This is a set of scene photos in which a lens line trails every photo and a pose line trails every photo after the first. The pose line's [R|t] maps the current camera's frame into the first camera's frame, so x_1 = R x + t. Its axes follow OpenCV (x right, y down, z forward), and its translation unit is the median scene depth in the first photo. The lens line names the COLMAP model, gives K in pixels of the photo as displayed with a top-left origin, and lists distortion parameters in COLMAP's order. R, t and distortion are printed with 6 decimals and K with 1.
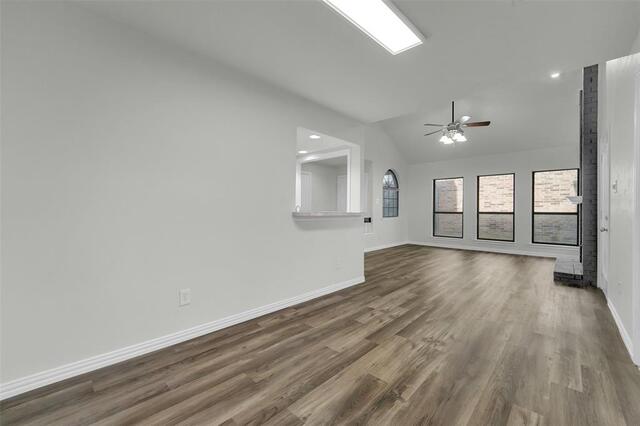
lens RADIAL K [[261.4, 0, 319.8], [0, 261.4, 209.8], [0, 0, 1]] dist [-0.014337, 0.000150]
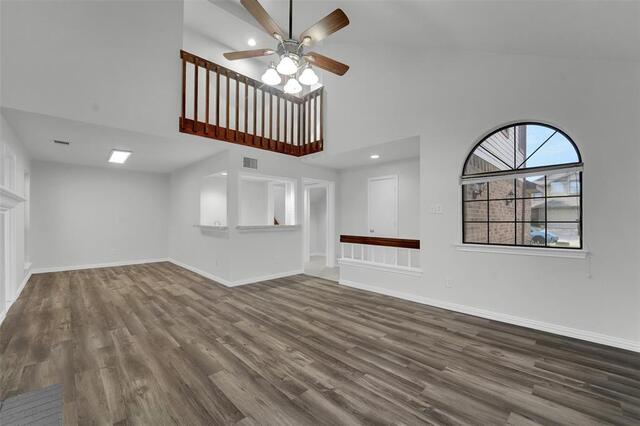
lens RADIAL K [[261.4, 0, 319.3], [0, 261.4, 215.4], [0, 0, 1]] dist [-0.014337, 0.000150]
pose [[-0.019249, -0.012164, -0.999741, 0.738931], [-0.001553, 0.999925, -0.012136, -0.014971], [0.999814, 0.001319, -0.019267, 0.800355]]
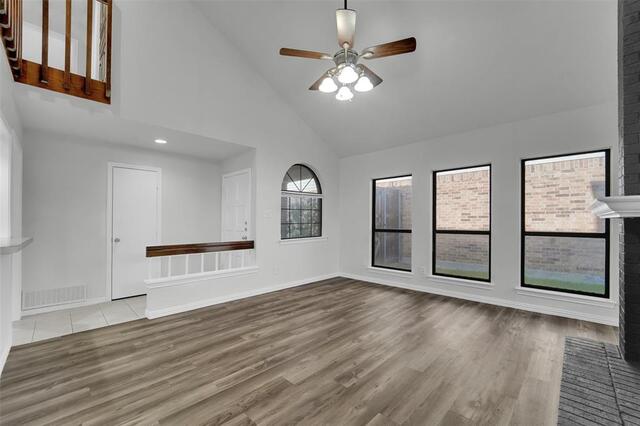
lens RADIAL K [[261.4, 0, 317.0], [0, 261.4, 222.9], [0, 0, 1]] dist [-0.014337, 0.000150]
pose [[0.999745, -0.006015, -0.021750, 0.356691], [0.006092, 0.999975, 0.003480, -0.012928], [0.021729, -0.003612, 0.999757, 0.391704]]
